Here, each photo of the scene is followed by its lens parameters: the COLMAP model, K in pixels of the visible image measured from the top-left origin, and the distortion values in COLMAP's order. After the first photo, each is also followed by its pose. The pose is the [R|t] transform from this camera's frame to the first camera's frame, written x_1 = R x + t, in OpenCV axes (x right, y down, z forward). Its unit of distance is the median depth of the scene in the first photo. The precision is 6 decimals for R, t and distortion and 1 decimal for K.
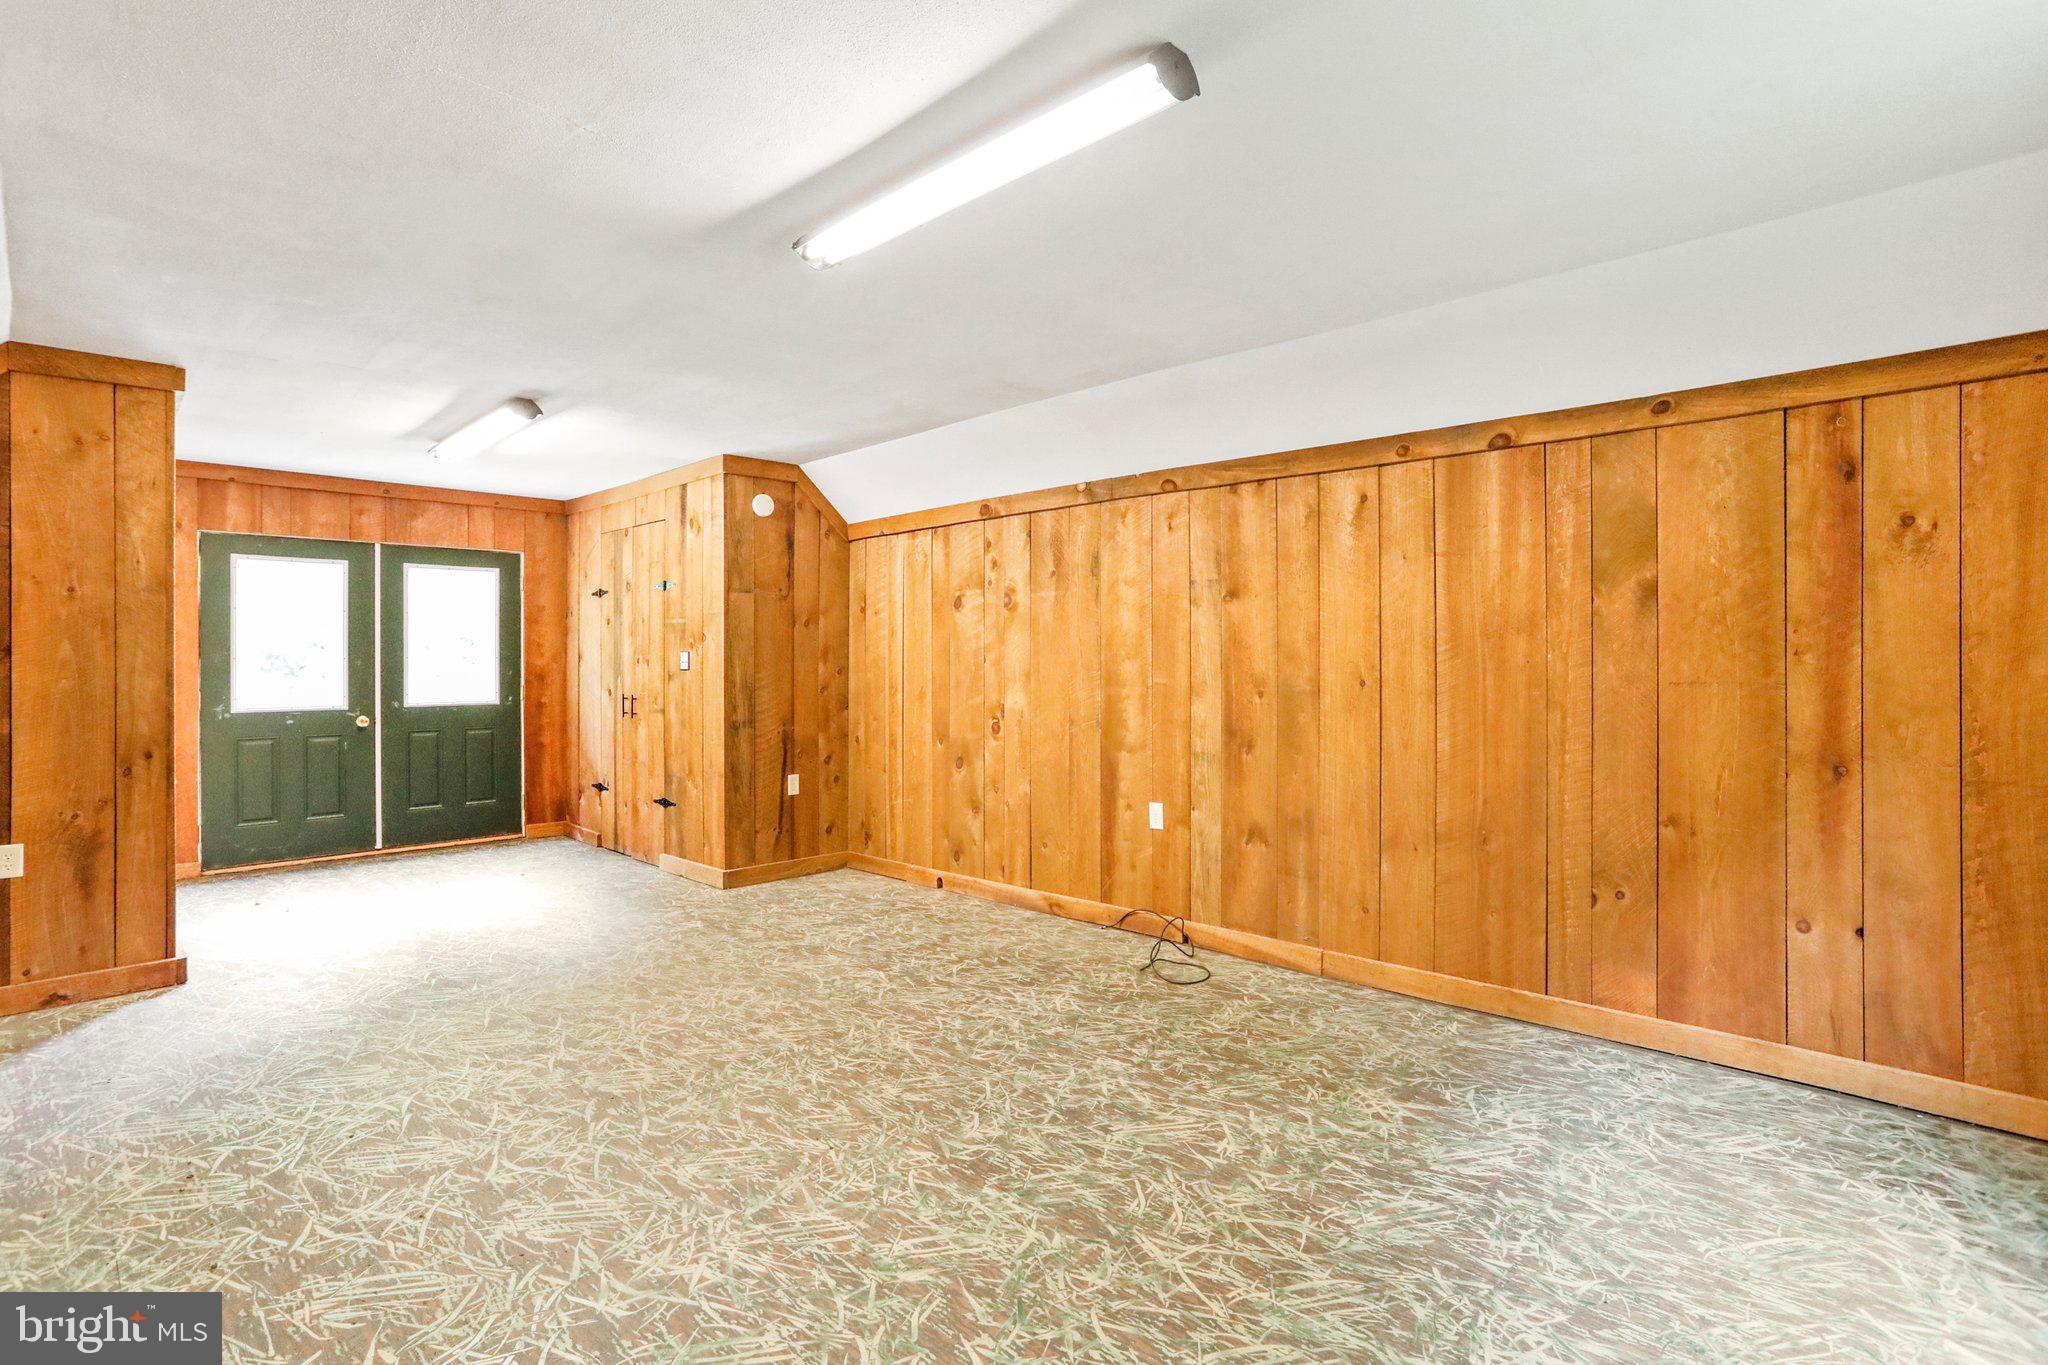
lens RADIAL K [[992.6, 0, 1016.6], [0, 992.6, 672.5], [0, 0, 1]] dist [-0.031962, 0.004204]
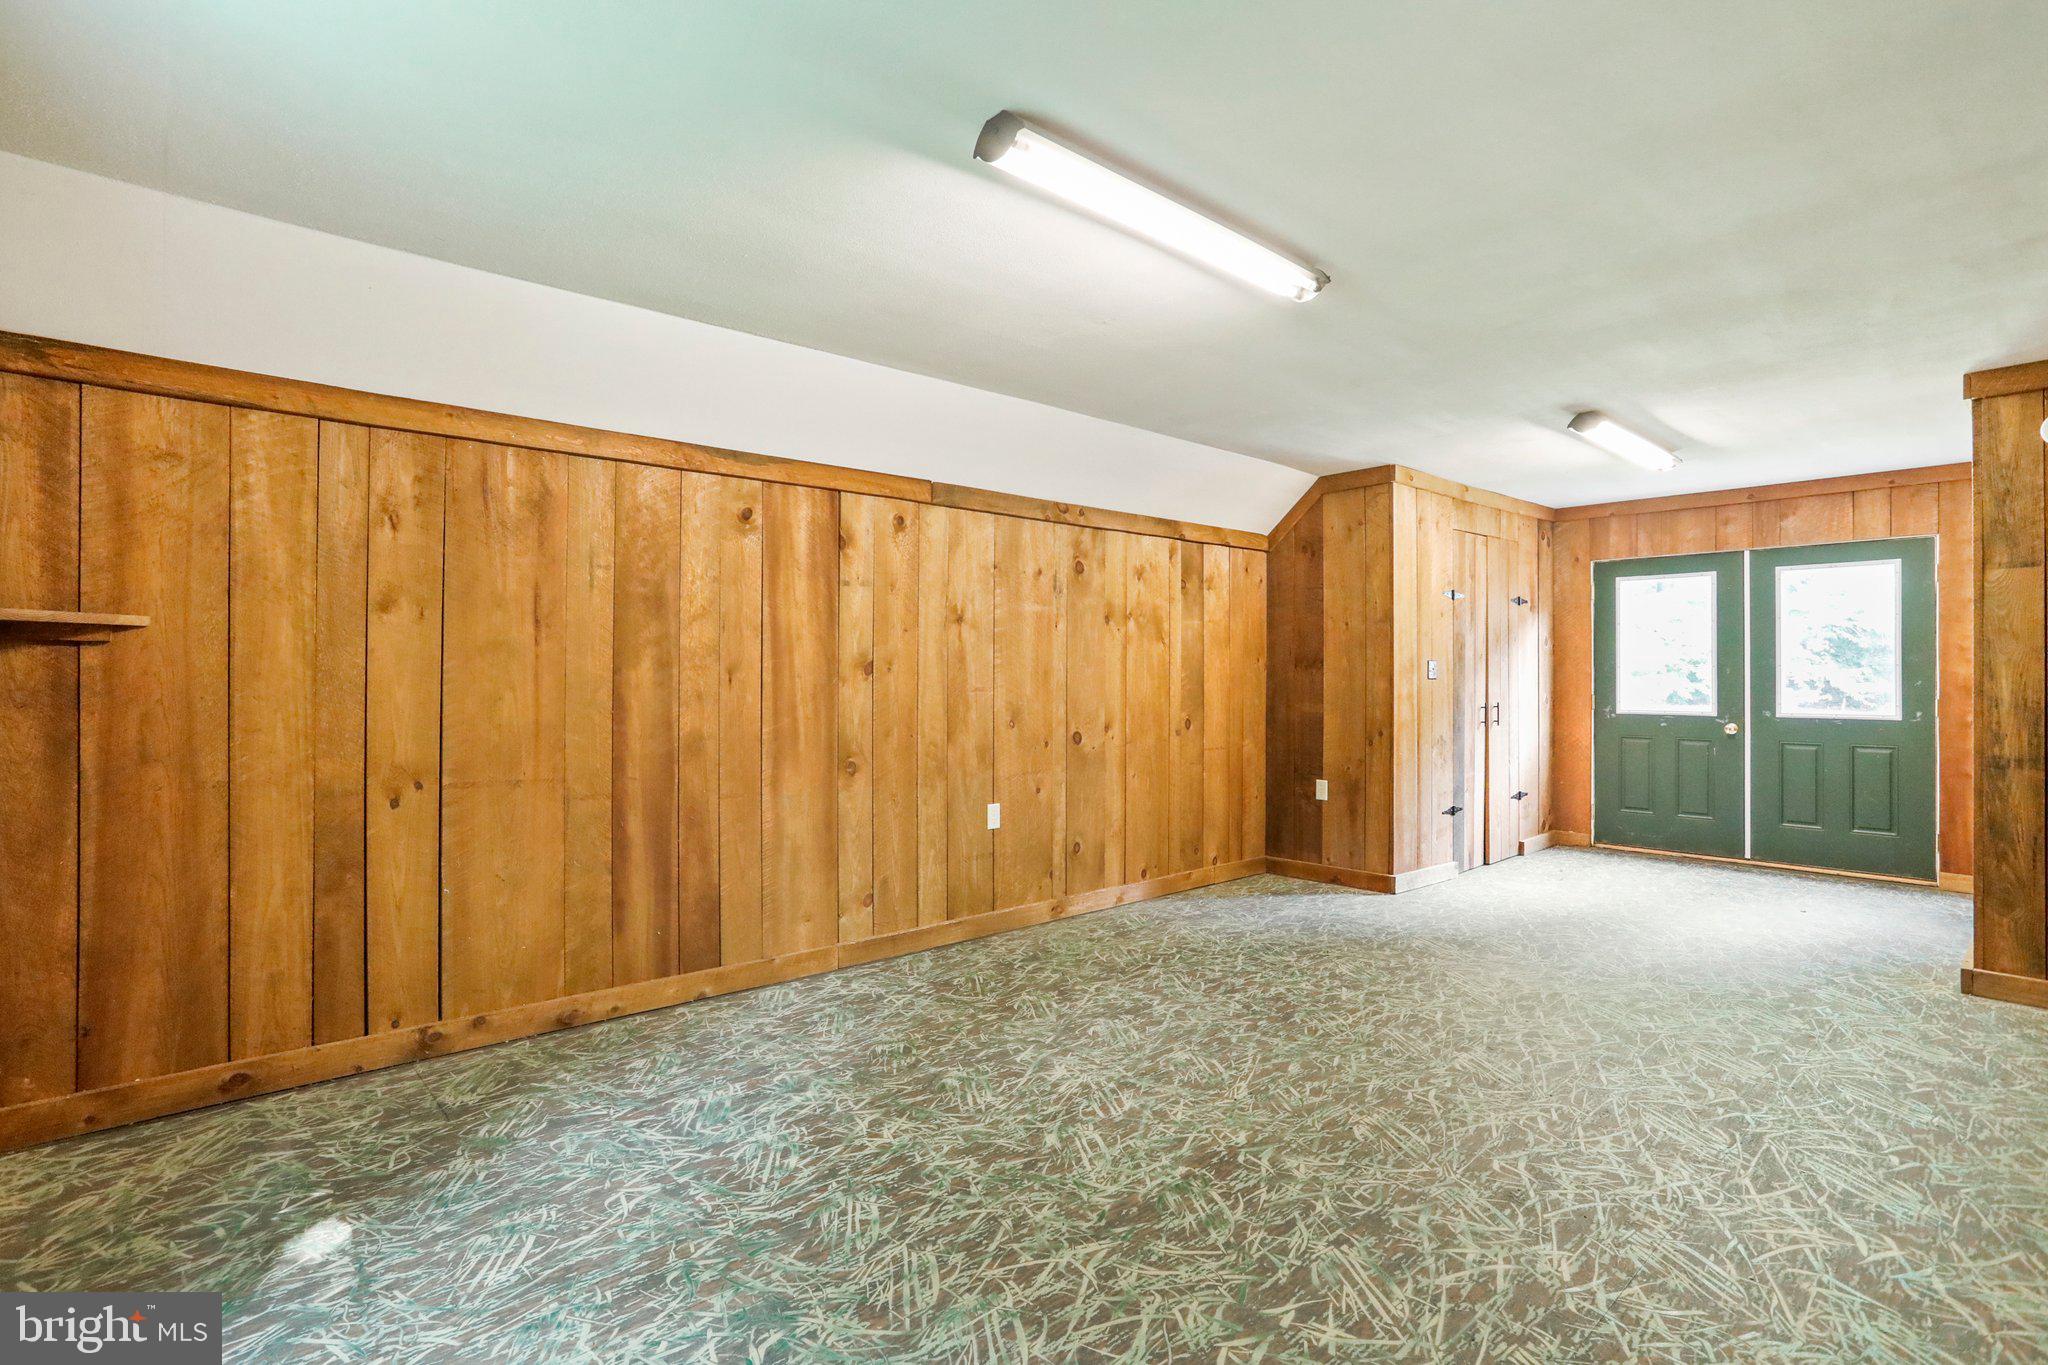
lens RADIAL K [[992.6, 0, 1017.1], [0, 992.6, 676.0], [0, 0, 1]] dist [-0.031962, 0.004204]
pose [[-0.060210, 0.005296, -0.998172, 0.856826], [-0.010097, 0.999932, 0.005914, -0.006580], [0.998135, 0.010434, -0.060152, 0.730005]]
